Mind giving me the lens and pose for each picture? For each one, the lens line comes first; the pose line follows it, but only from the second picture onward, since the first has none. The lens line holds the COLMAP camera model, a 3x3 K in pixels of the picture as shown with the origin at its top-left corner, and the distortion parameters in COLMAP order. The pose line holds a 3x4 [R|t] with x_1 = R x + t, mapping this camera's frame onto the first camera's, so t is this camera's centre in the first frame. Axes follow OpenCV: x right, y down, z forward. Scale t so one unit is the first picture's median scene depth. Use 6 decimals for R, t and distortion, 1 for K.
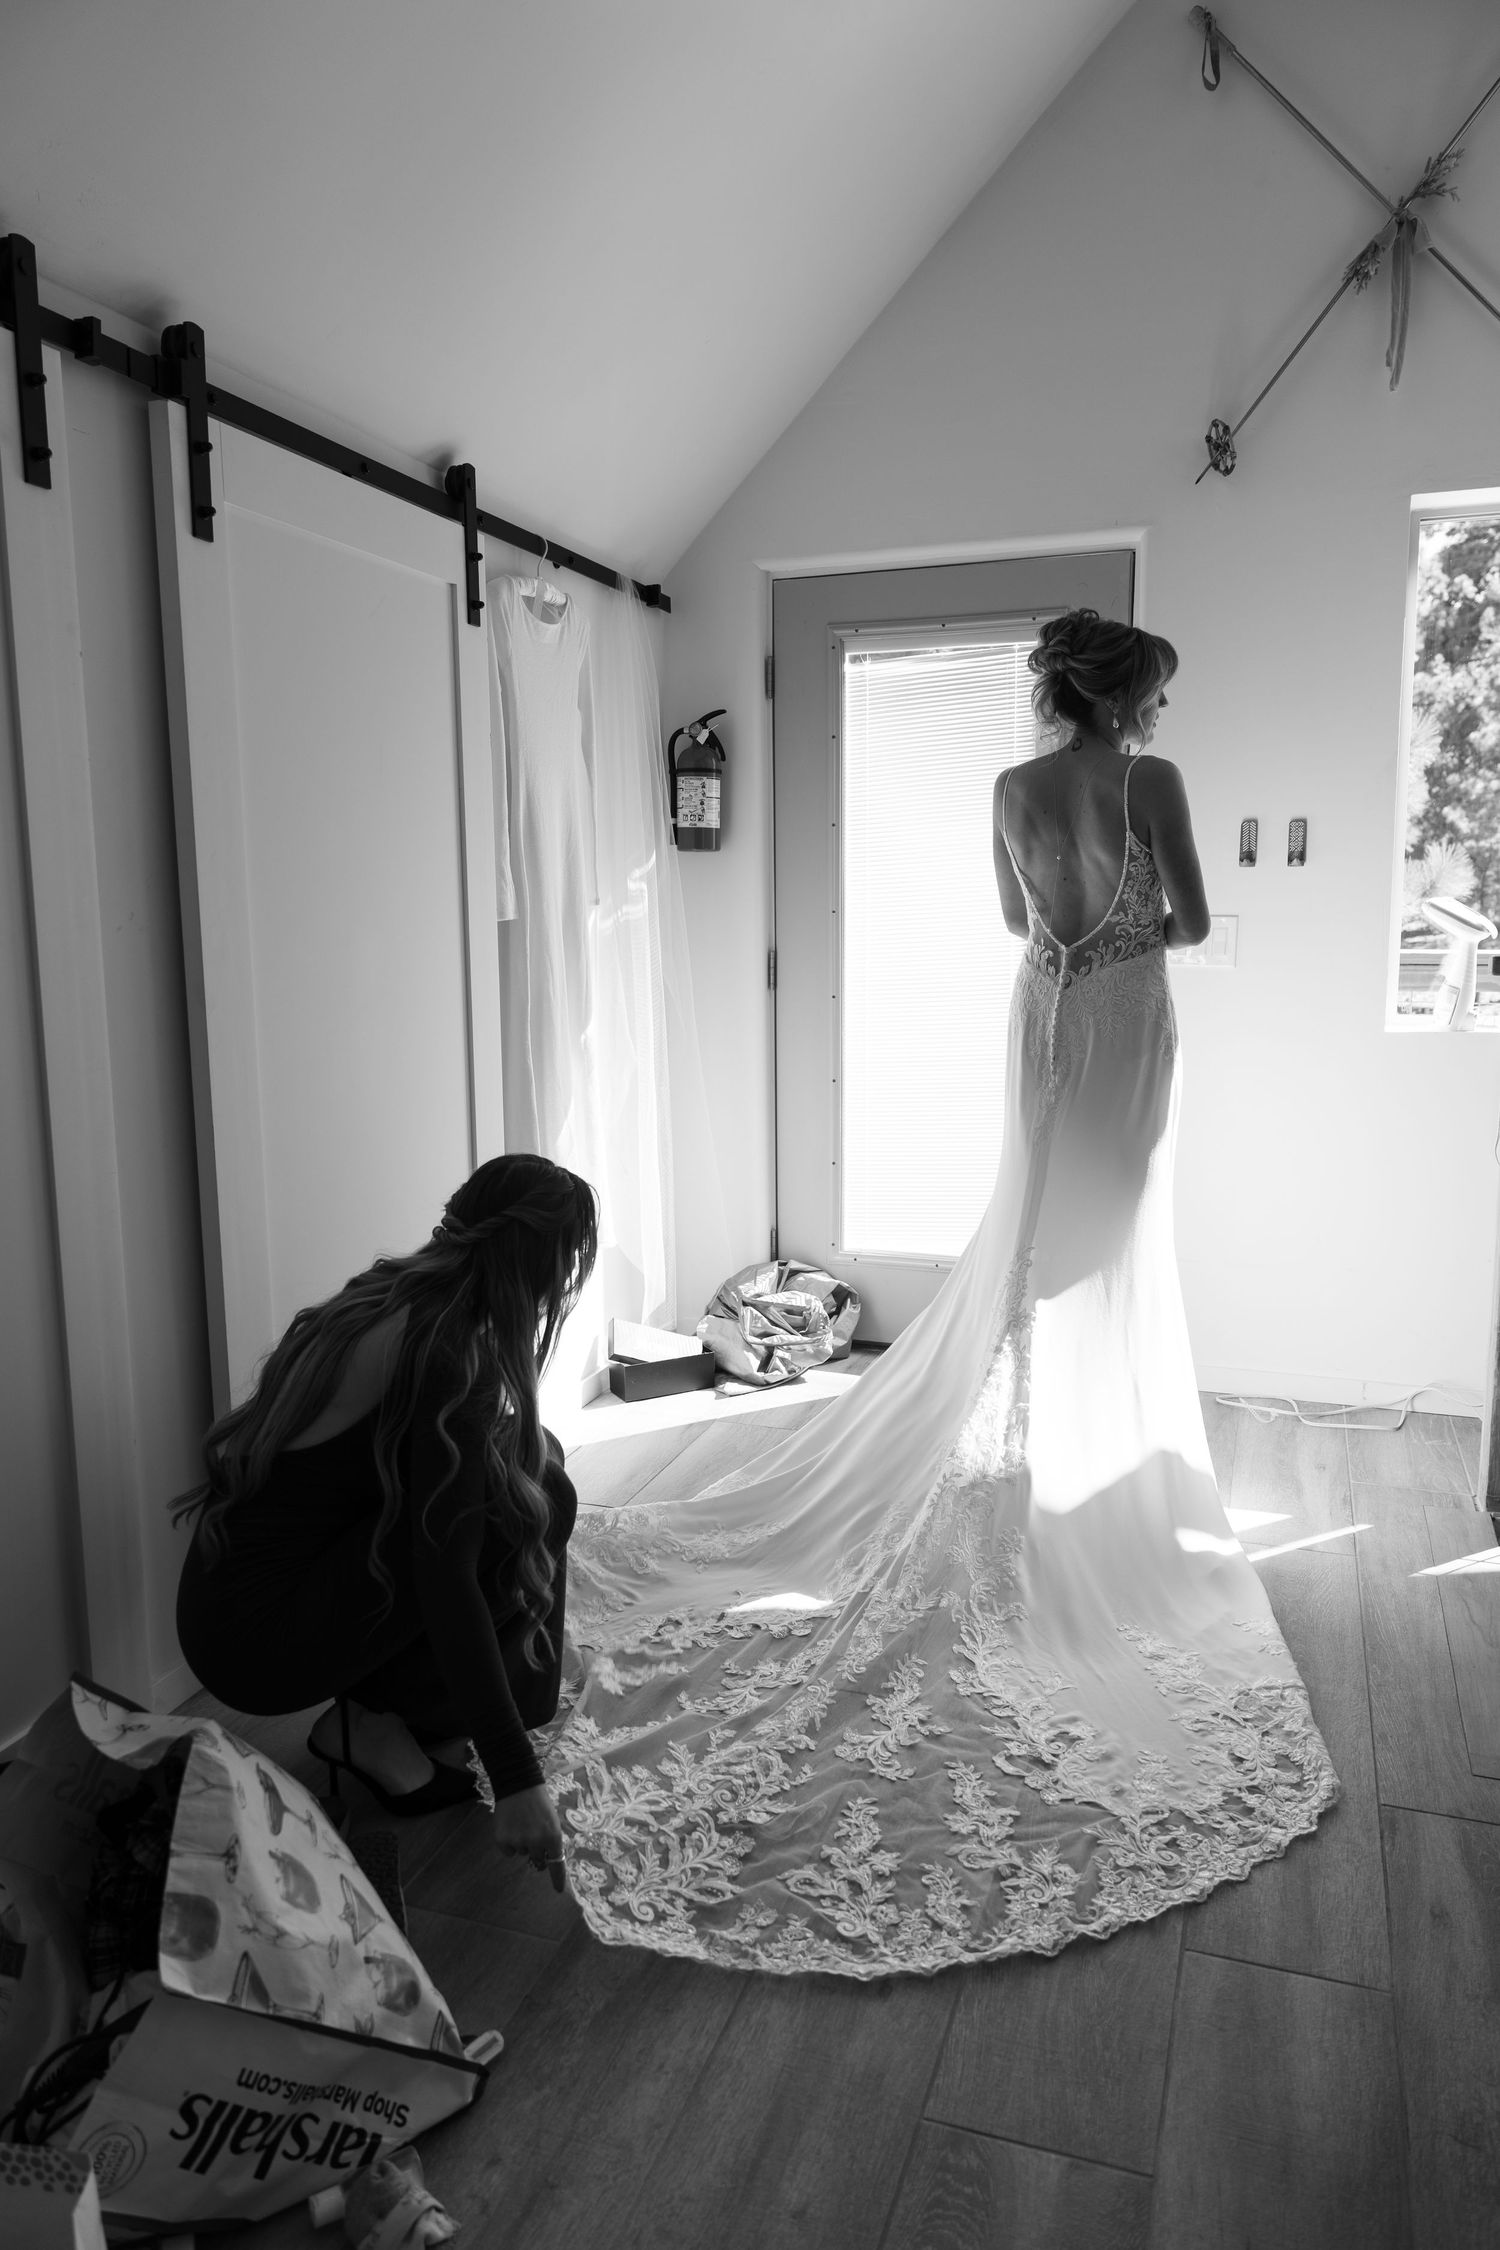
lens RADIAL K [[1548.4, 0, 750.0], [0, 1548.4, 1125.0], [0, 0, 1]] dist [0.000102, -0.010441]
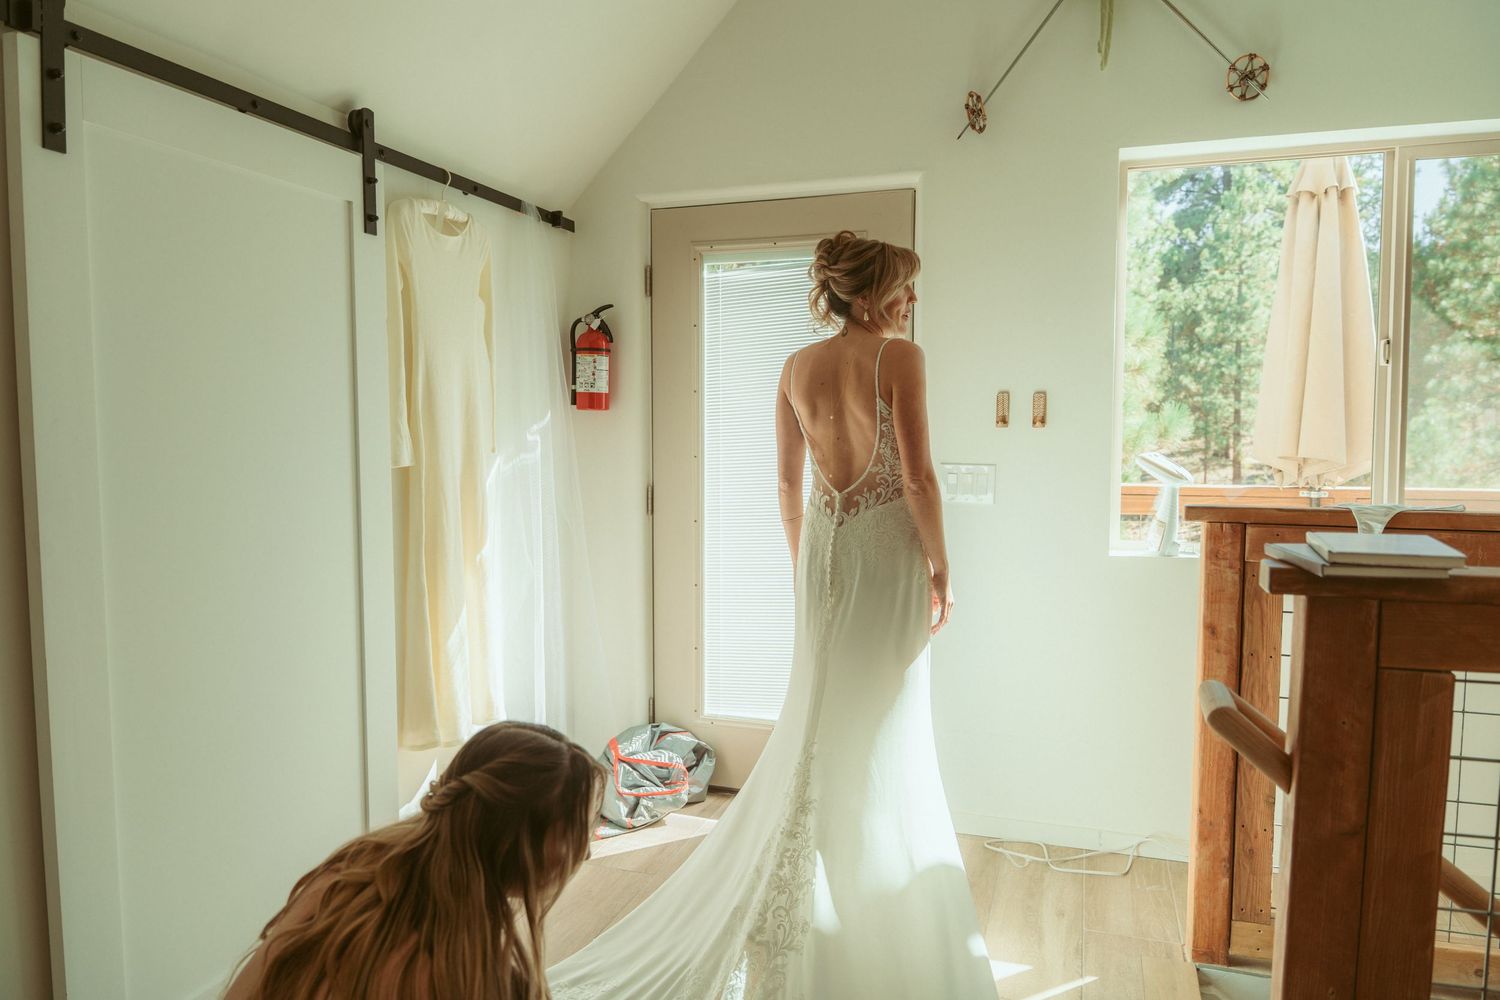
lens RADIAL K [[1013.8, 0, 750.0], [0, 1013.8, 500.0], [0, 0, 1]] dist [-0.001919, -0.005847]
pose [[0.999849, 0.008369, 0.015197, 0.097760], [-0.007202, 0.997136, -0.075283, -0.040746], [-0.015784, 0.075162, 0.997046, 0.161200]]
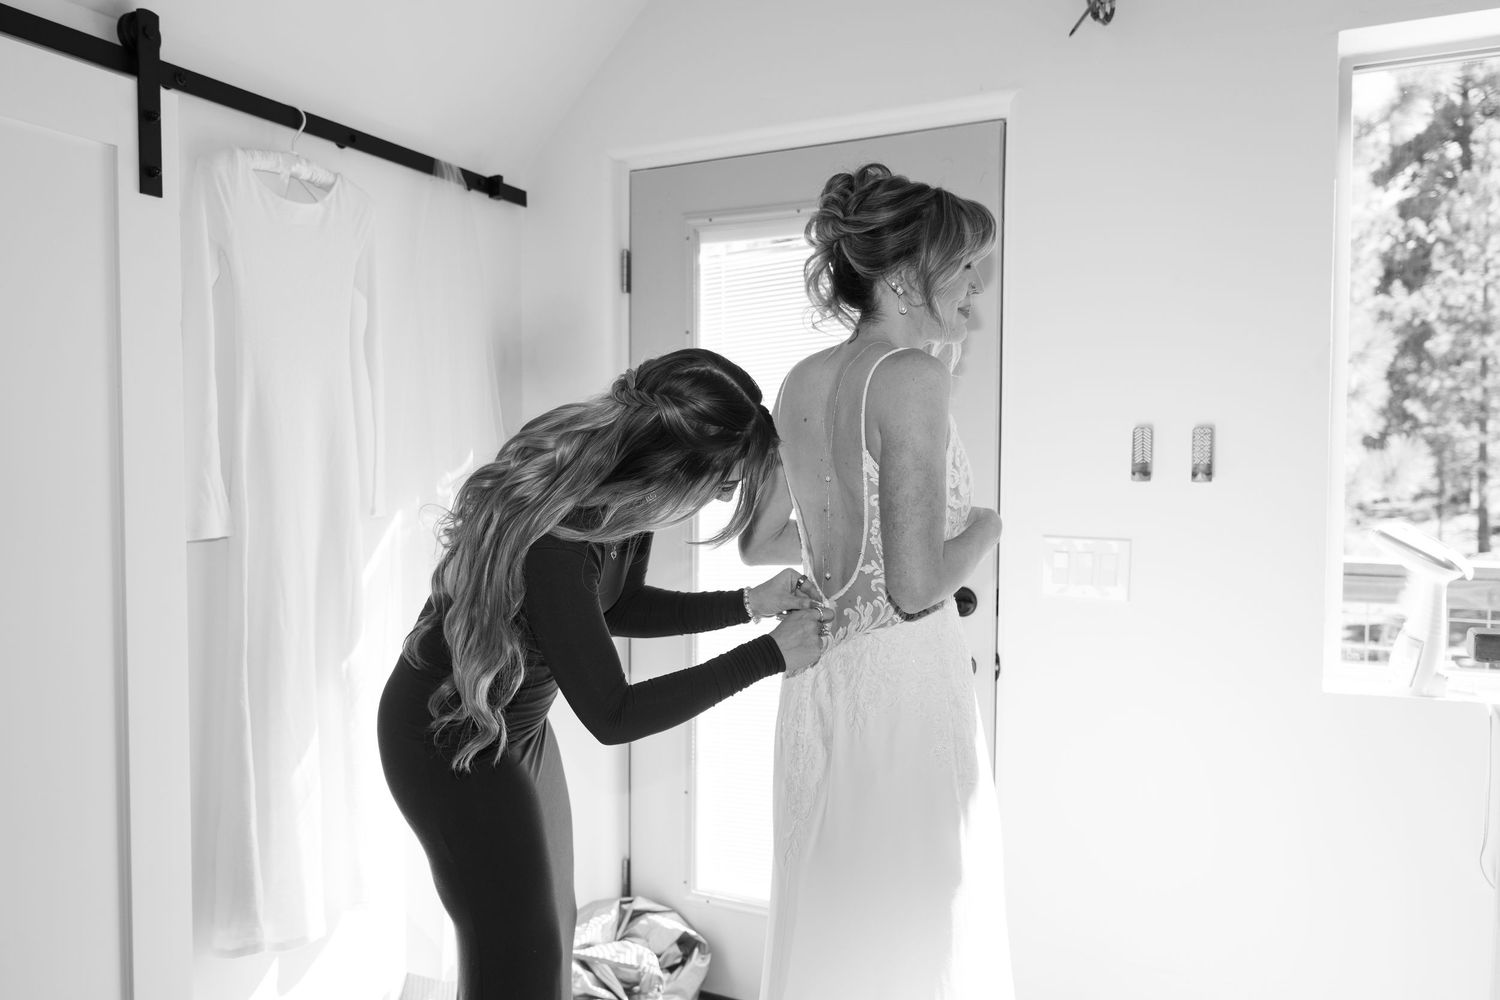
lens RADIAL K [[1148.0, 0, 691.8], [0, 1148.0, 515.0], [0, 0, 1]] dist [0.005741, -0.013858]
pose [[0.990245, 0.017913, -0.138181, 0.168806], [-0.031779, 0.994600, -0.098798, -0.080776], [0.135665, 0.102226, 0.985467, 0.365420]]
